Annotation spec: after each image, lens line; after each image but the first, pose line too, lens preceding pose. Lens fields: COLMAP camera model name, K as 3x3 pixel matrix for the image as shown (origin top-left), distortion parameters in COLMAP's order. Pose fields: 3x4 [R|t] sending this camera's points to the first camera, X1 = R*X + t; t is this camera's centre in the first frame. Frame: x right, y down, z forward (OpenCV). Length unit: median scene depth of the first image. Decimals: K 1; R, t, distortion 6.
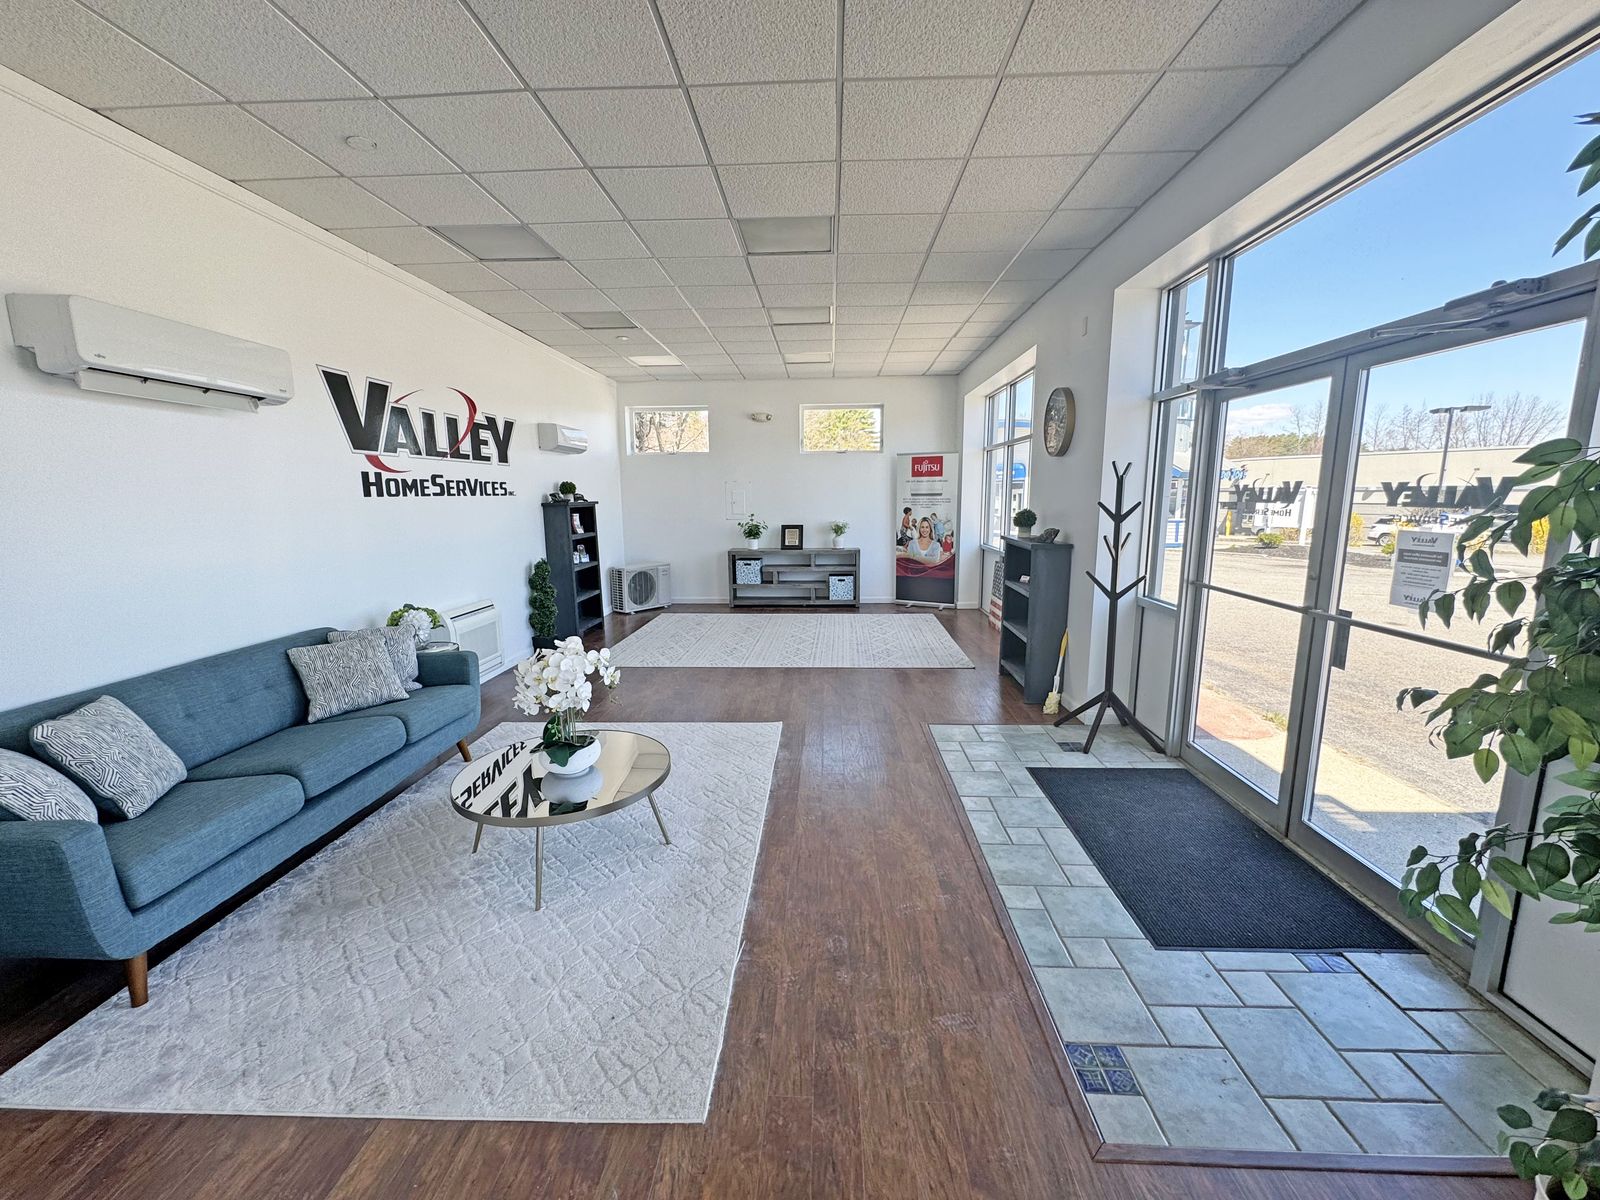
lens RADIAL K [[638.6, 0, 797.6], [0, 638.6, 598.6], [0, 0, 1]] dist [0.000746, 0.000078]
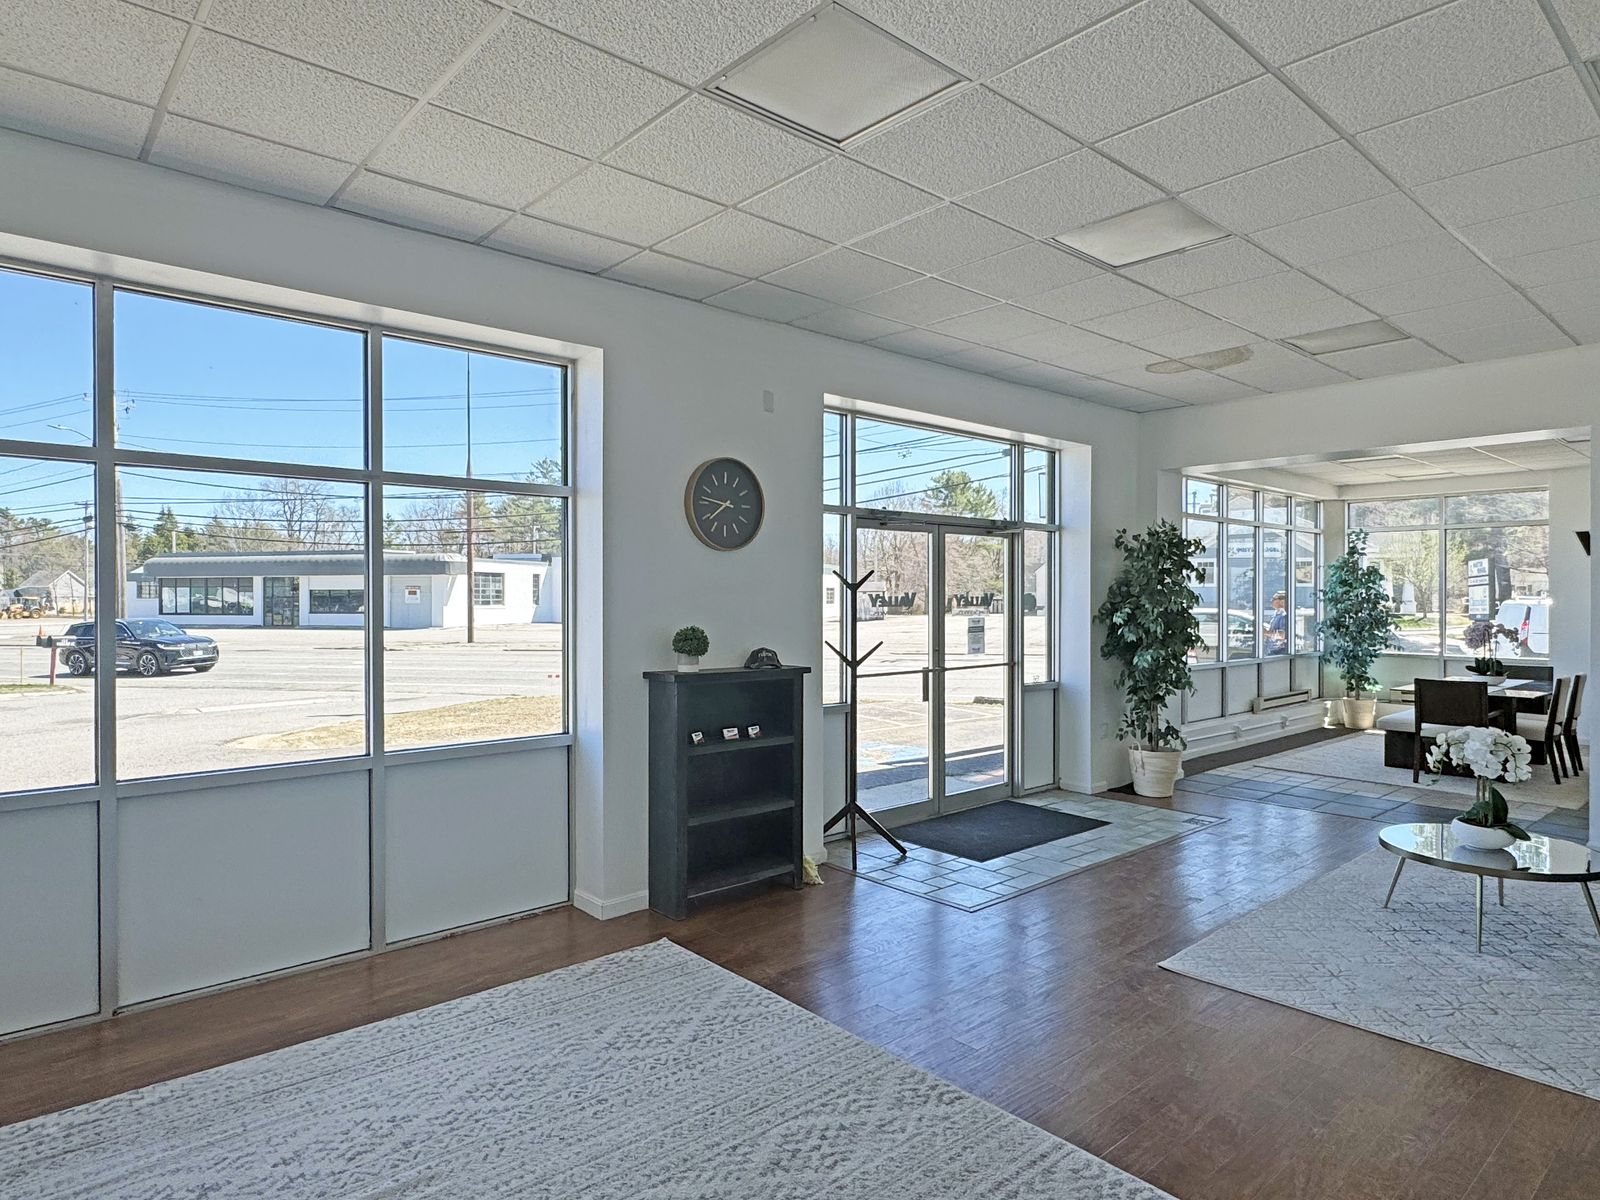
lens RADIAL K [[929.6, 0, 796.4], [0, 929.6, 600.0], [0, 0, 1]] dist [0.002927, 0.000181]
pose [[-0.694734, 0.003964, 0.719255, -0.371843], [0.121334, 0.986300, 0.111762, -0.256743], [-0.708958, 0.164915, -0.685697, 1.563769]]
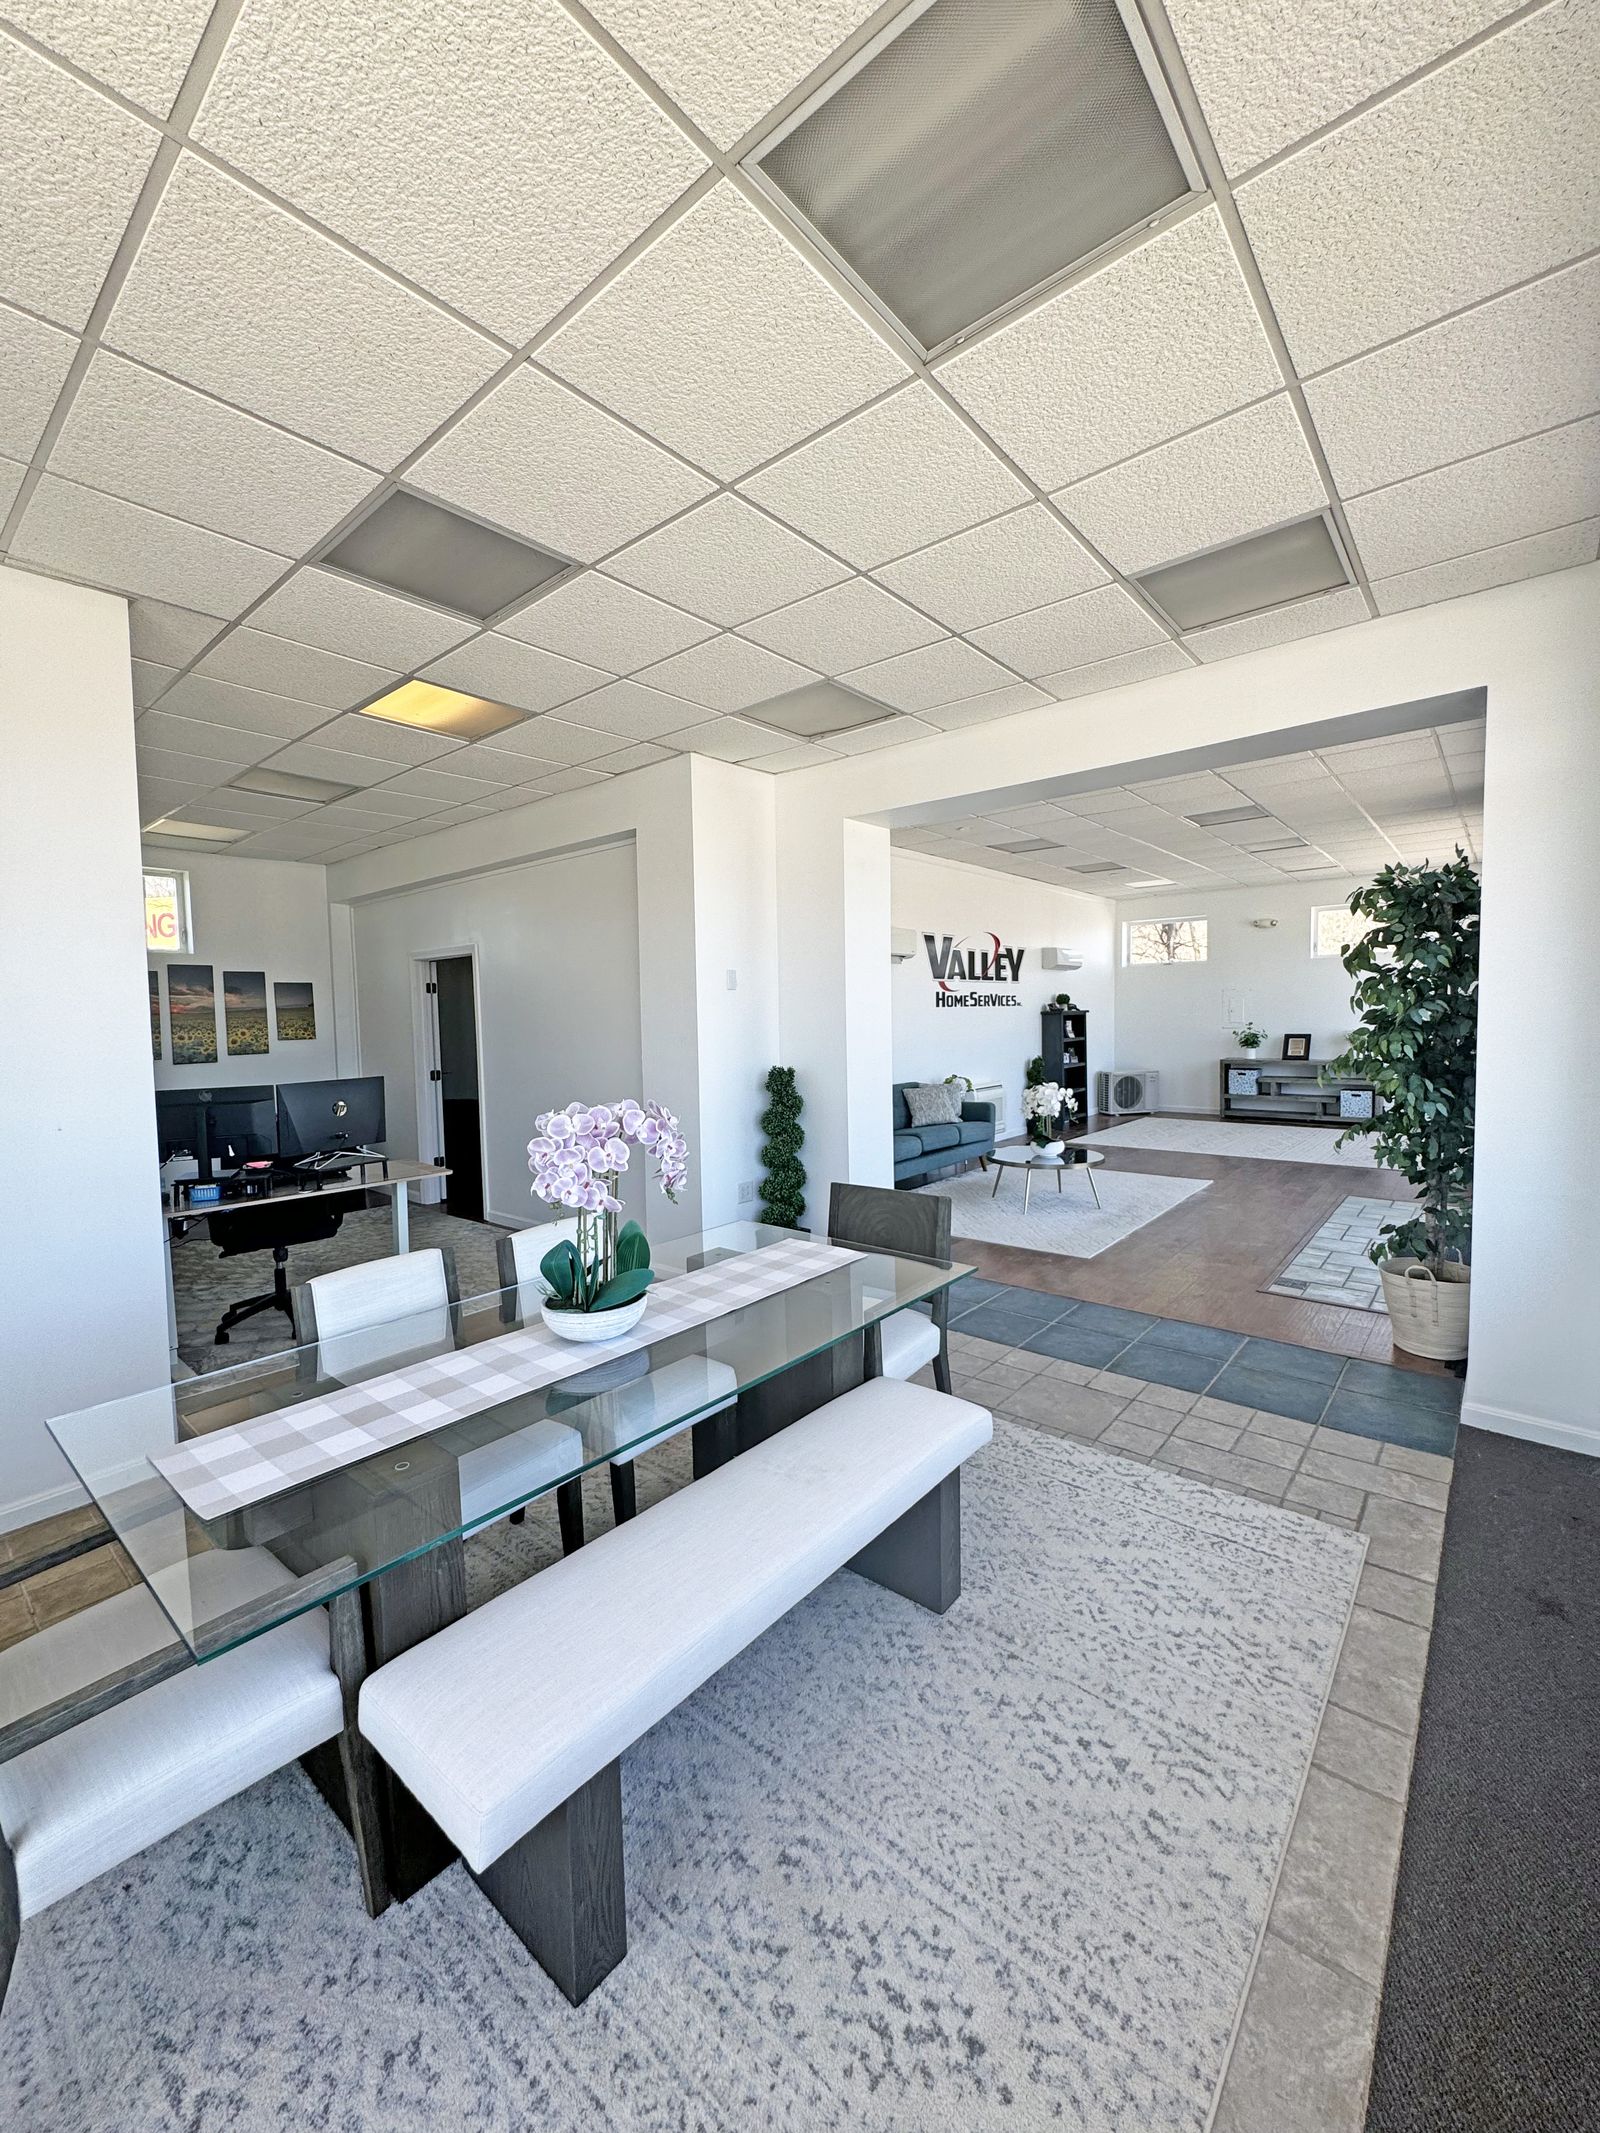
lens RADIAL K [[851.4, 0, 802.0], [0, 851.4, 1060.2], [0, 0, 1]] dist [0.000746, 0.000078]
pose [[0.796600, 0.029261, -0.603798, 0.294188], [-0.086822, 0.994010, -0.066375, 0.120546], [0.598240, 0.105297, 0.794369, -0.741699]]
